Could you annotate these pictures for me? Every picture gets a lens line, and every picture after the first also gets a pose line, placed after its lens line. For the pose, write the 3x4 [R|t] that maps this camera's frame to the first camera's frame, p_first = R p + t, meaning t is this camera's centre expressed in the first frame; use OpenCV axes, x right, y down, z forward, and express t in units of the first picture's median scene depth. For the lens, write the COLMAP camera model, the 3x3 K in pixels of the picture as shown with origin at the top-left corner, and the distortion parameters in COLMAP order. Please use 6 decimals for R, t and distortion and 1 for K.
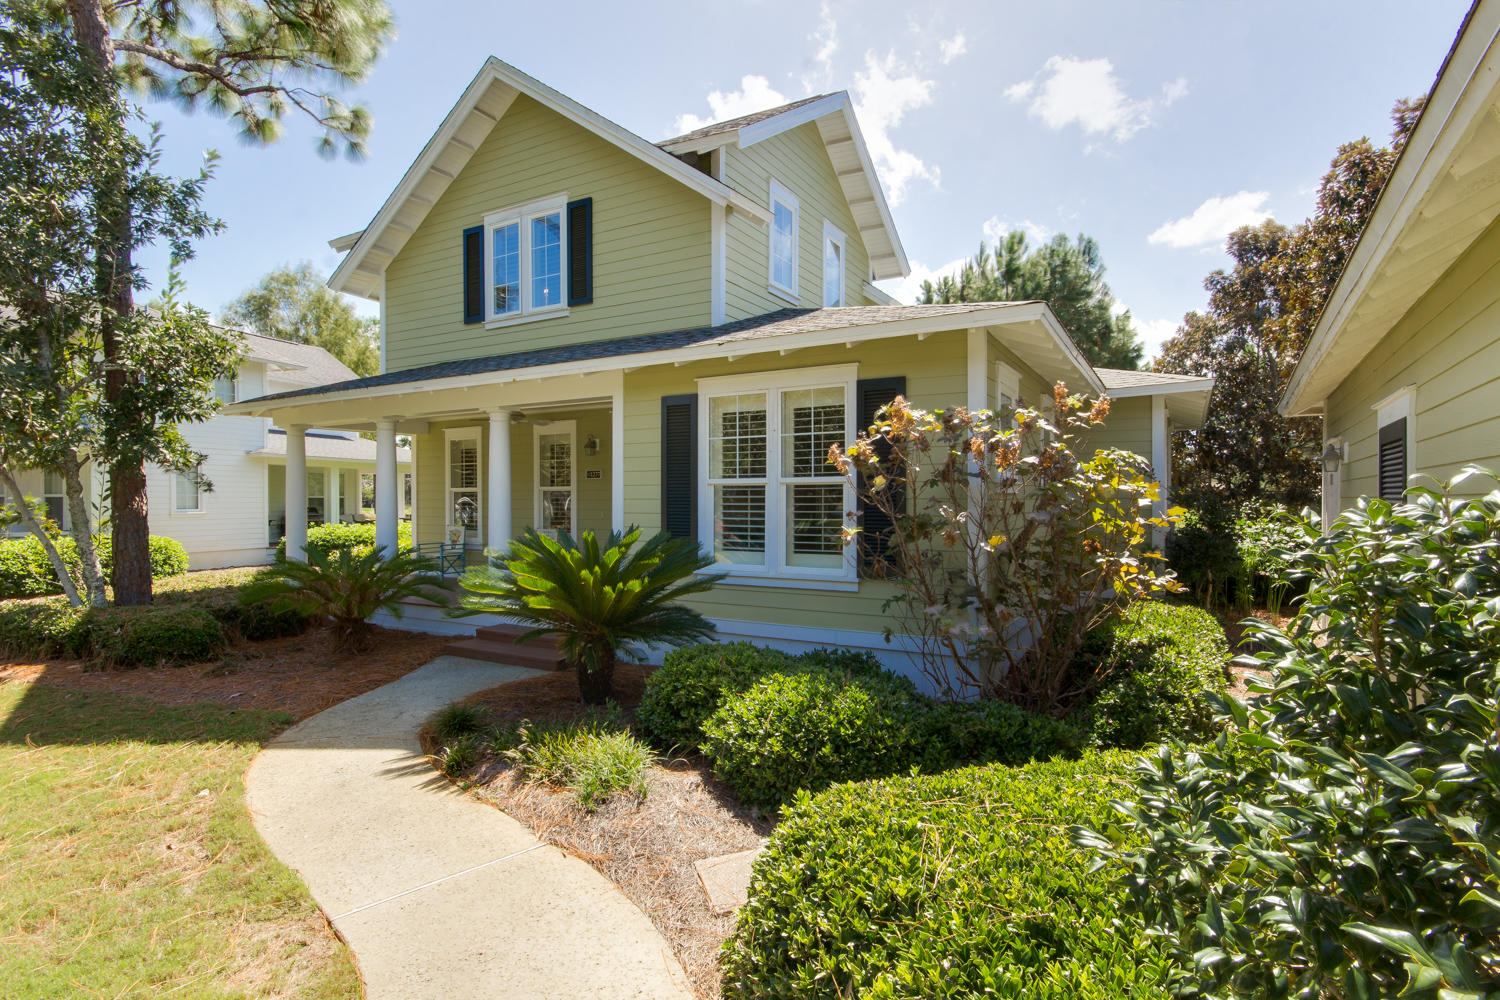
lens RADIAL K [[781.1, 0, 747.2], [0, 781.1, 499.8], [0, 0, 1]] dist [0.010002, -0.000202]
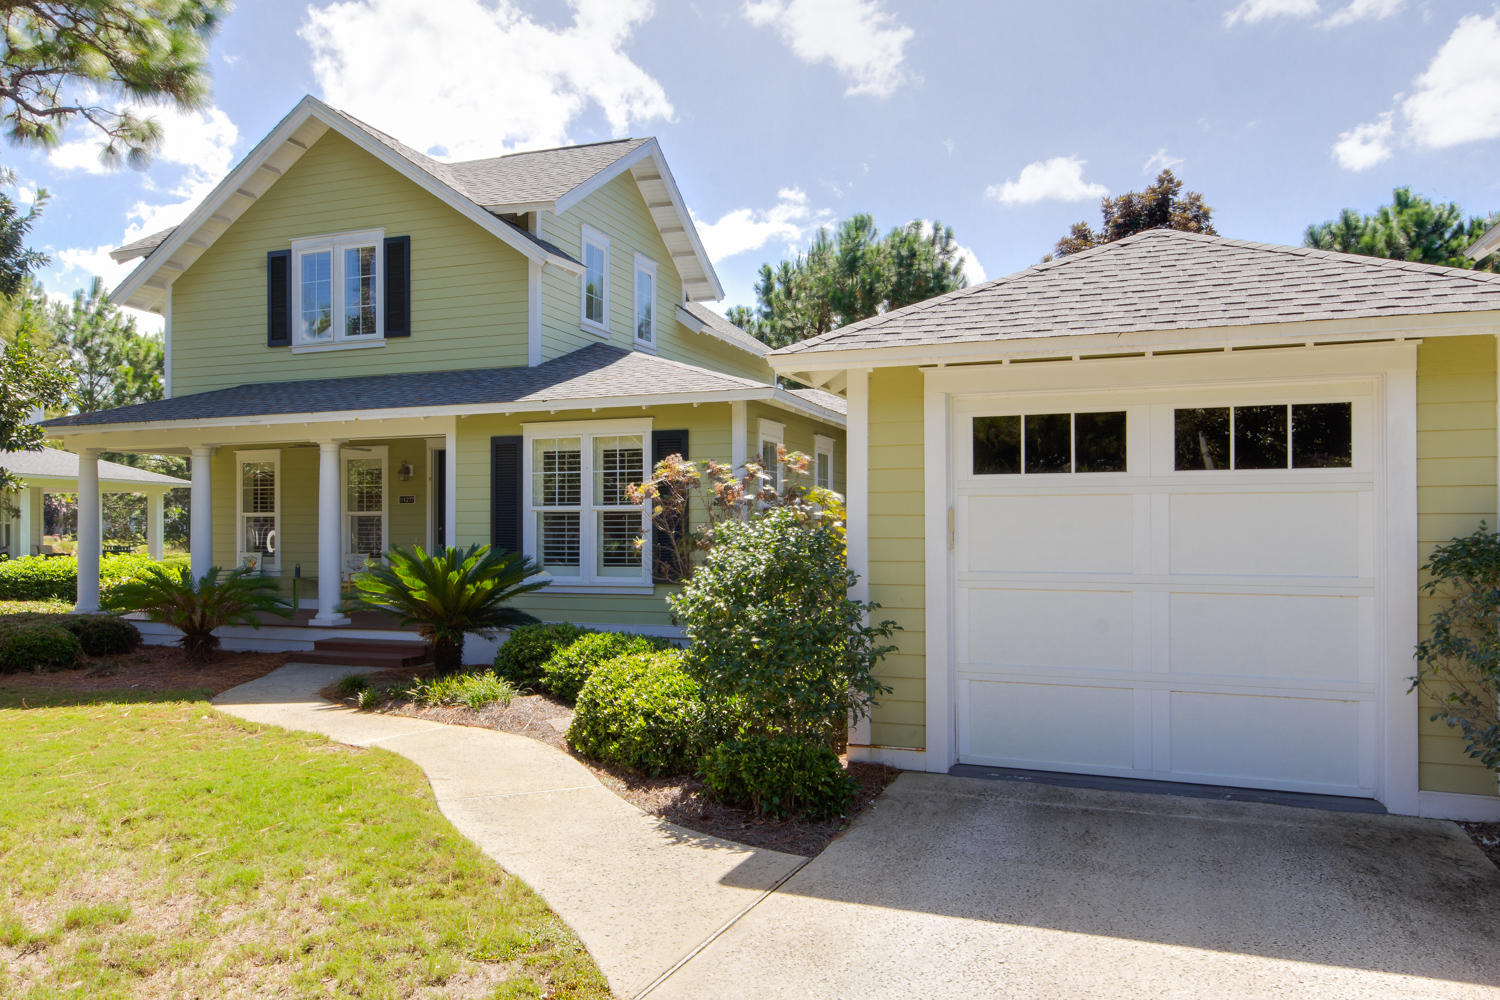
lens RADIAL K [[1002.3, 0, 740.1], [0, 1002.3, 525.4], [0, 0, 1]] dist [0.007508, -0.006811]
pose [[0.982107, -0.001525, 0.188319, -0.025641], [0.001649, 0.999999, -0.000503, 0.004153], [-0.188318, 0.000804, 0.982108, -0.586609]]
